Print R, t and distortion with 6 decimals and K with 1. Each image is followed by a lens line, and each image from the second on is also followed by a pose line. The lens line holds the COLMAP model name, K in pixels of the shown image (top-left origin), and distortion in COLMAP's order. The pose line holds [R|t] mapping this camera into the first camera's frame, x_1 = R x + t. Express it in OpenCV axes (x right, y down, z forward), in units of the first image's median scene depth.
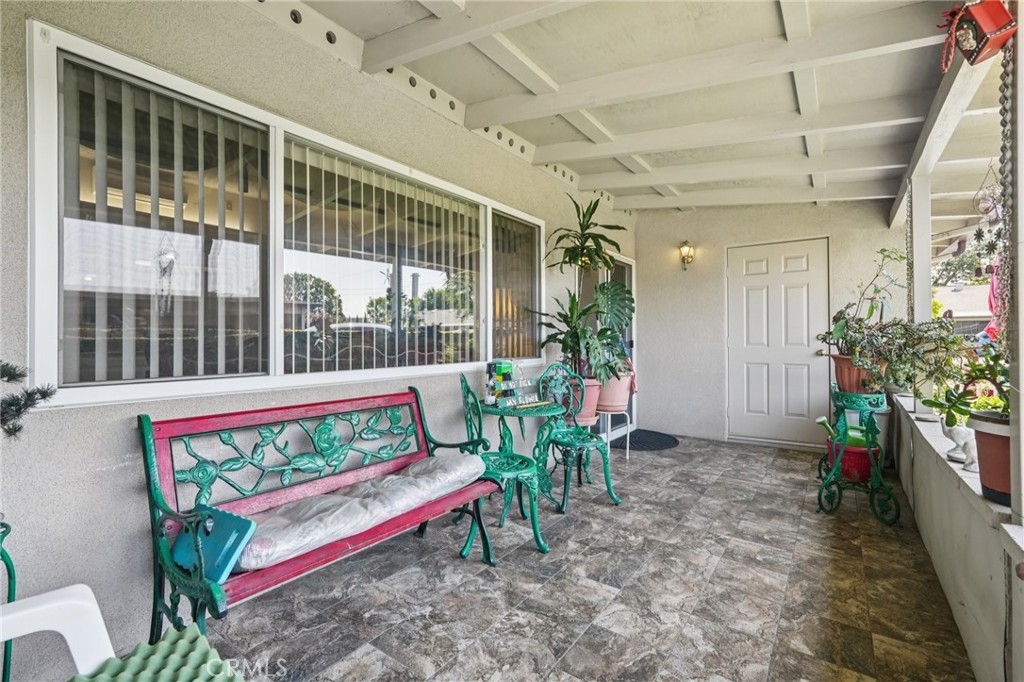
lens RADIAL K [[458.6, 0, 517.1], [0, 458.6, 338.9], [0, 0, 1]] dist [-0.007187, 0.003502]
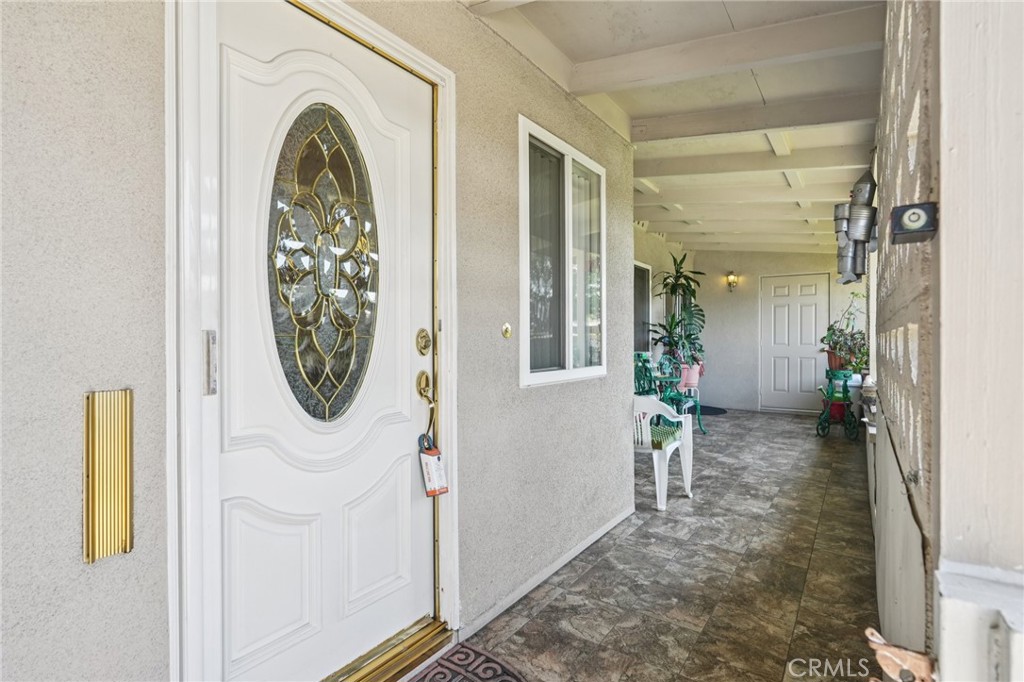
lens RADIAL K [[520.0, 0, 505.6], [0, 520.0, 342.9], [0, 0, 1]] dist [-0.016055, -0.000110]
pose [[0.999963, 0.004752, 0.007145, -0.473058], [-0.004811, 0.999955, 0.008202, -0.002380], [-0.007105, -0.008236, 0.999941, -0.831857]]
